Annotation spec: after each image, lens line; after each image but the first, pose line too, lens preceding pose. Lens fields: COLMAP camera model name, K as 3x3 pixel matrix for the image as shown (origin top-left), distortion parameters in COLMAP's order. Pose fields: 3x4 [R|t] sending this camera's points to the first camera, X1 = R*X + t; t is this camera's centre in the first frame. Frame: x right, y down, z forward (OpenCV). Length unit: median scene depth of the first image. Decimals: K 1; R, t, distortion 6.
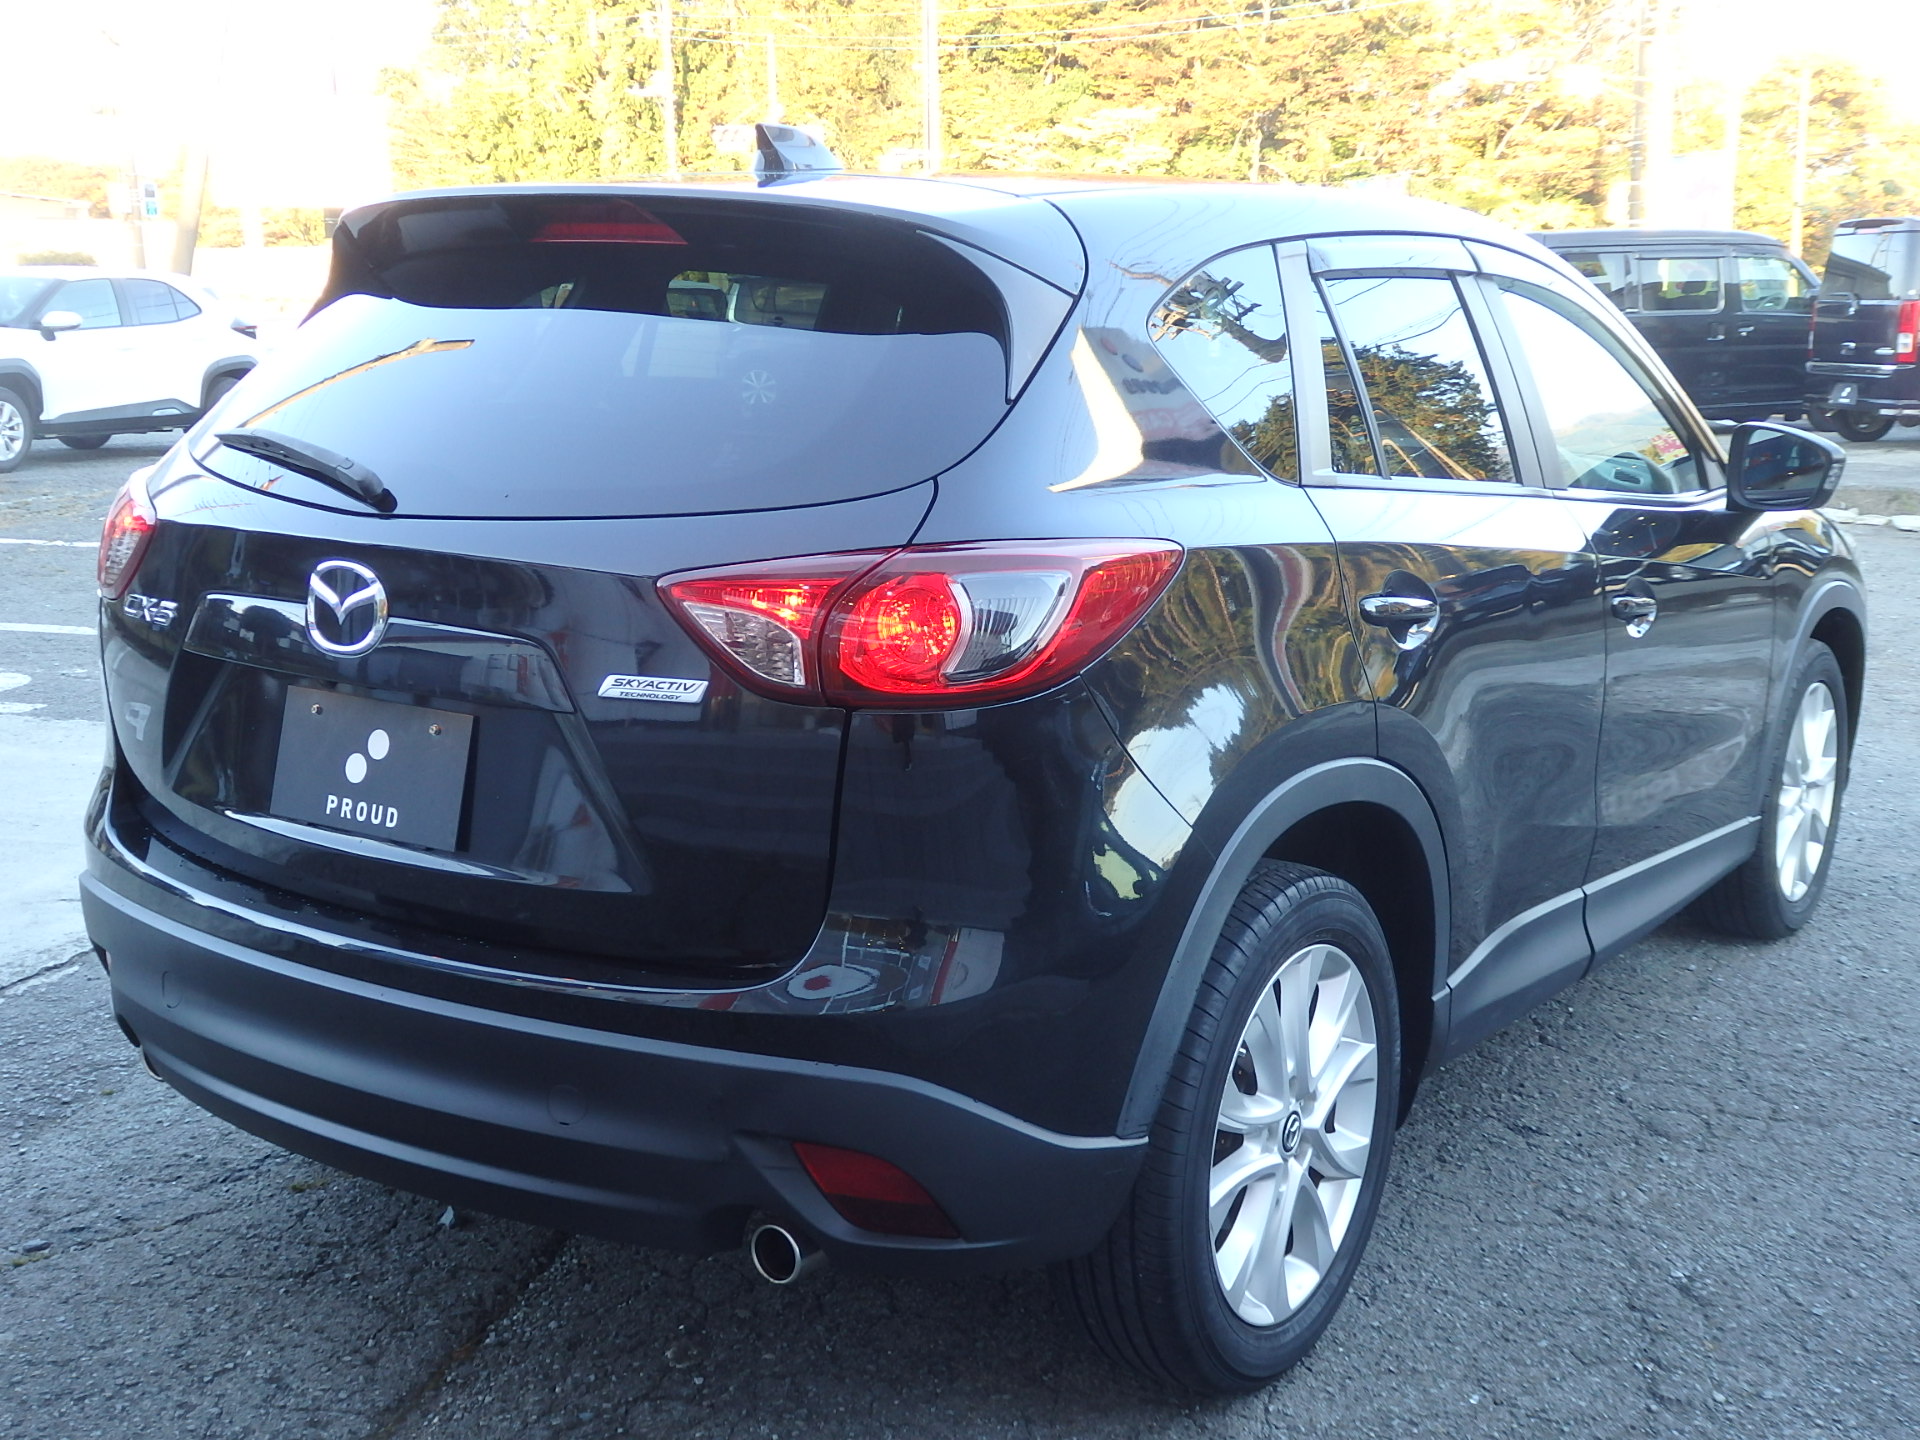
lens RADIAL K [[2216.3, 0, 961.9], [0, 2216.3, 717.3], [0, 0, 1]] dist [-0.017024, 0.000000]
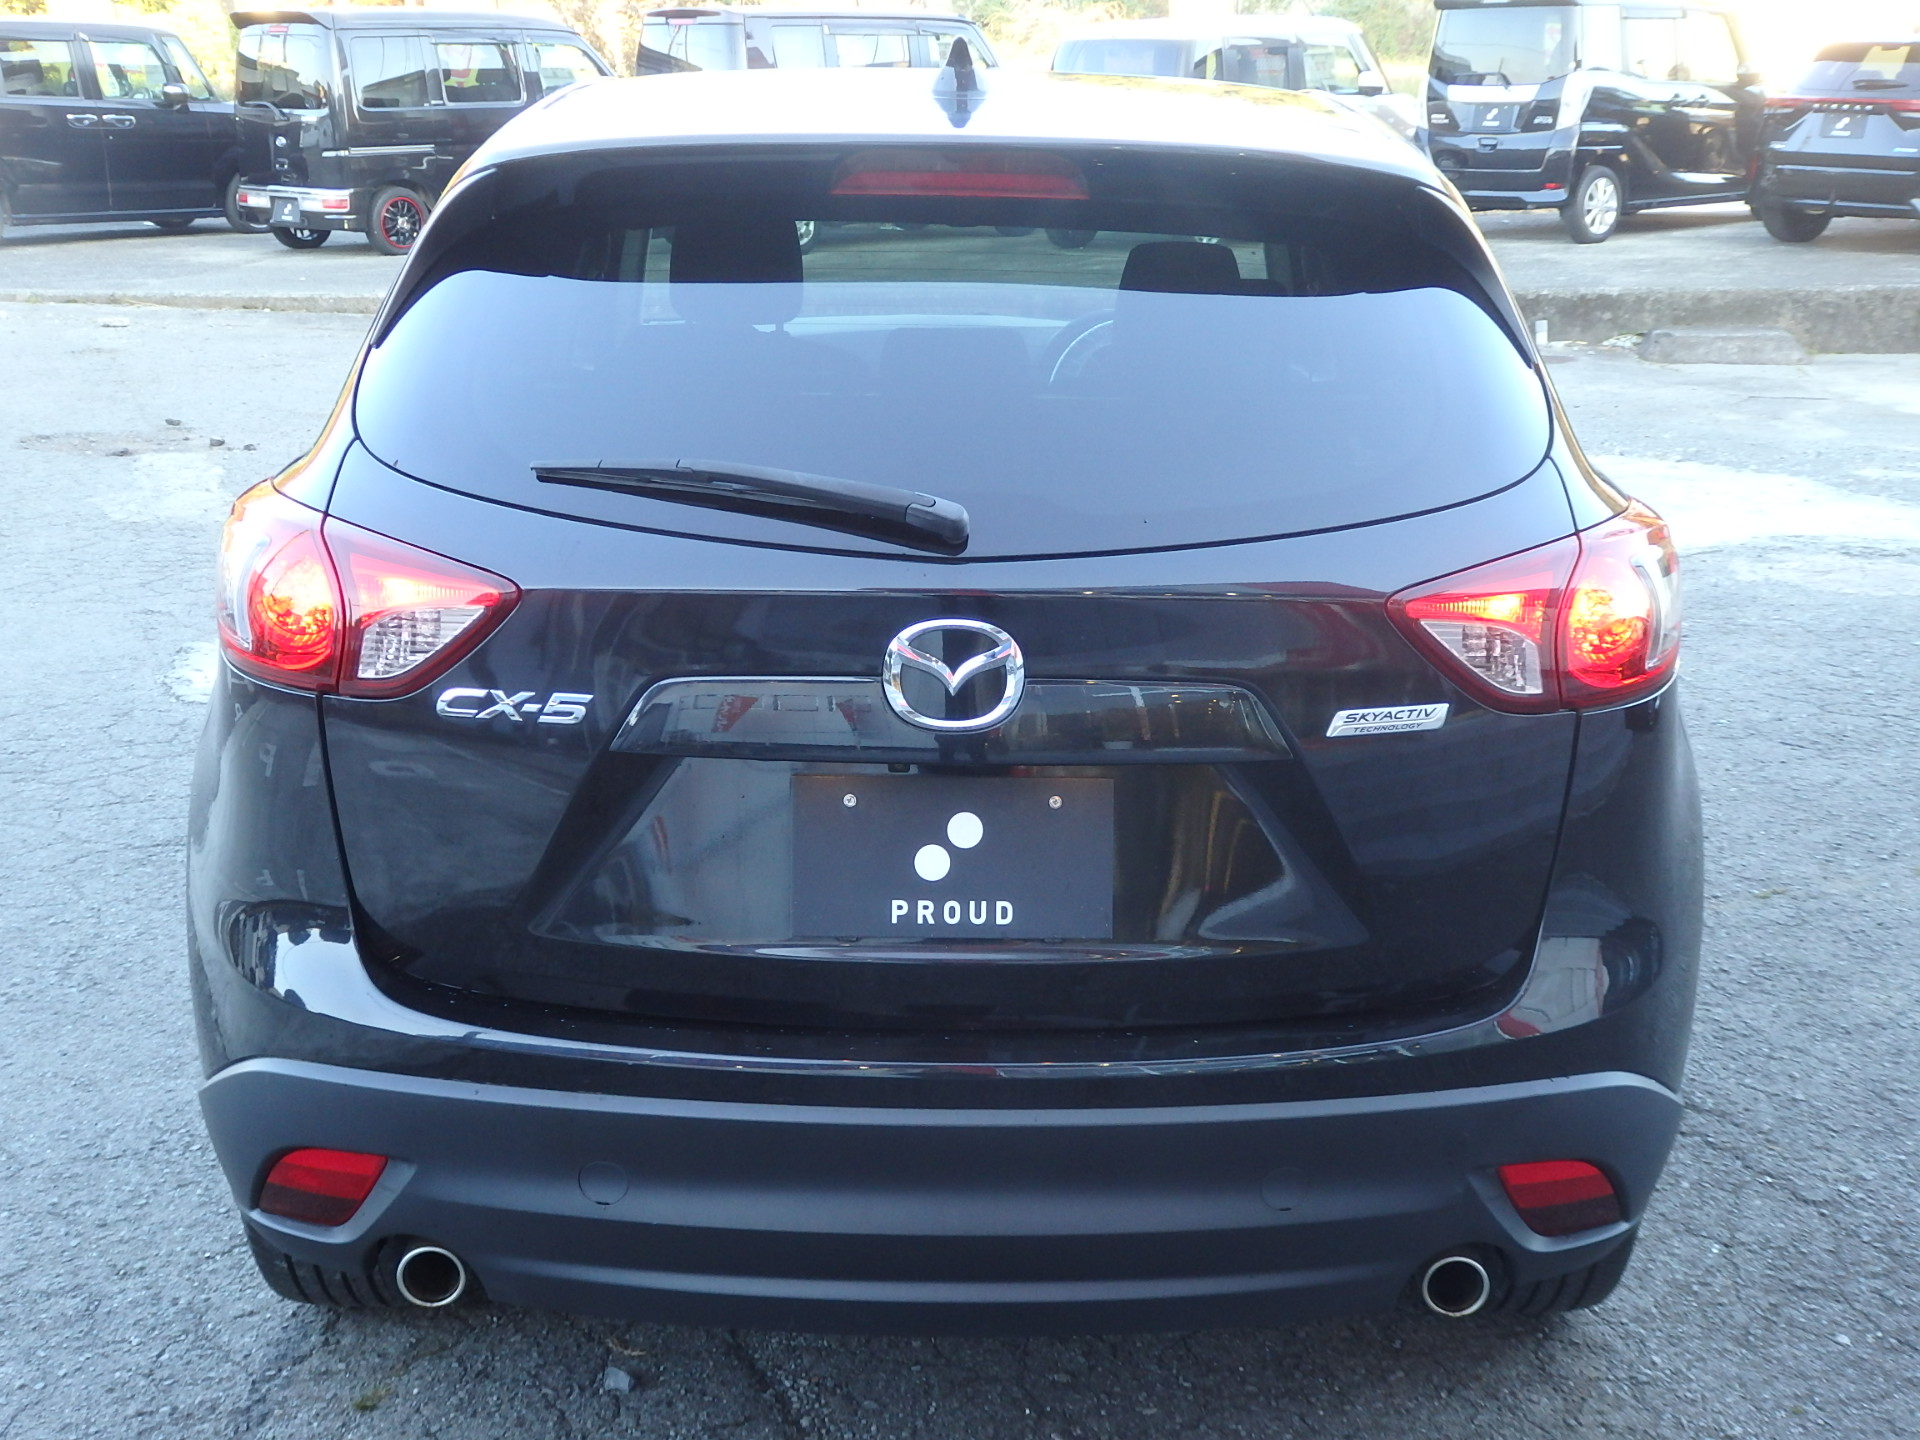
lens RADIAL K [[2256.5, 0, 960.1], [0, 2256.5, 724.4], [0, 0, 1]] dist [0.006961, 0.000000]
pose [[0.864906, -0.152379, 0.478245, -0.677964], [0.119035, 0.987893, 0.099489, -0.114407], [-0.487615, -0.029121, 0.872573, 0.259517]]
